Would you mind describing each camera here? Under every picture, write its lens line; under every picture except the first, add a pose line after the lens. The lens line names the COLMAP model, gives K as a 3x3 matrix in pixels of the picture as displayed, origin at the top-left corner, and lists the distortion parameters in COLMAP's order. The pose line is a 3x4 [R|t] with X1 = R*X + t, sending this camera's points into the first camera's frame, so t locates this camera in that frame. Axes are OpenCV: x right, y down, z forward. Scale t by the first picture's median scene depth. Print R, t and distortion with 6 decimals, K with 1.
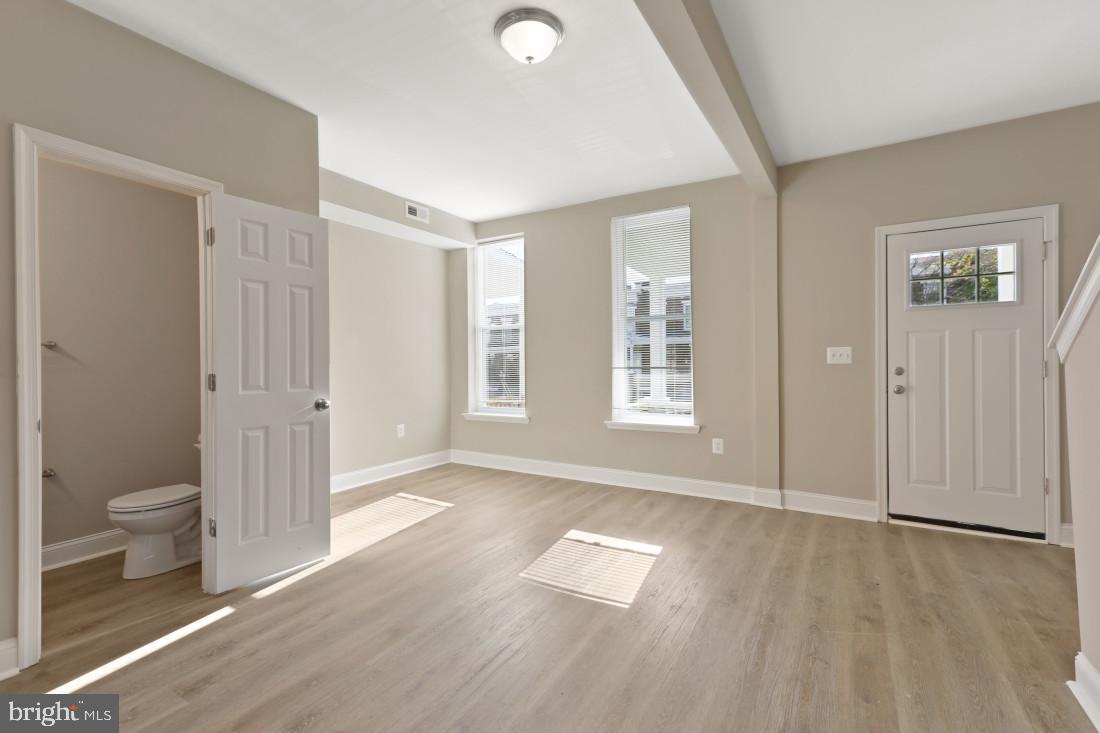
lens RADIAL K [[496.2, 0, 543.6], [0, 496.2, 352.1], [0, 0, 1]] dist [0.014391, 0.000392]
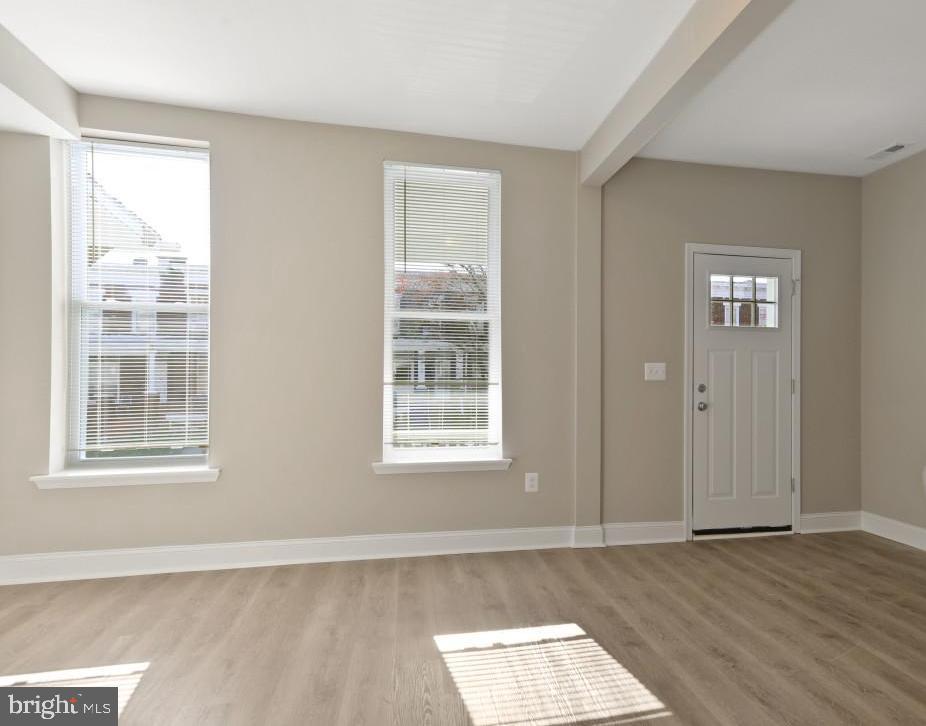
lens RADIAL K [[641.8, 0, 463.0], [0, 641.8, 363.0], [0, 0, 1]] dist [0.042224, 0.005060]
pose [[0.690865, 0.030607, 0.722335, -0.552269], [-0.025858, 0.999510, -0.017620, 0.021595], [-0.722521, -0.006505, 0.691319, 0.425547]]
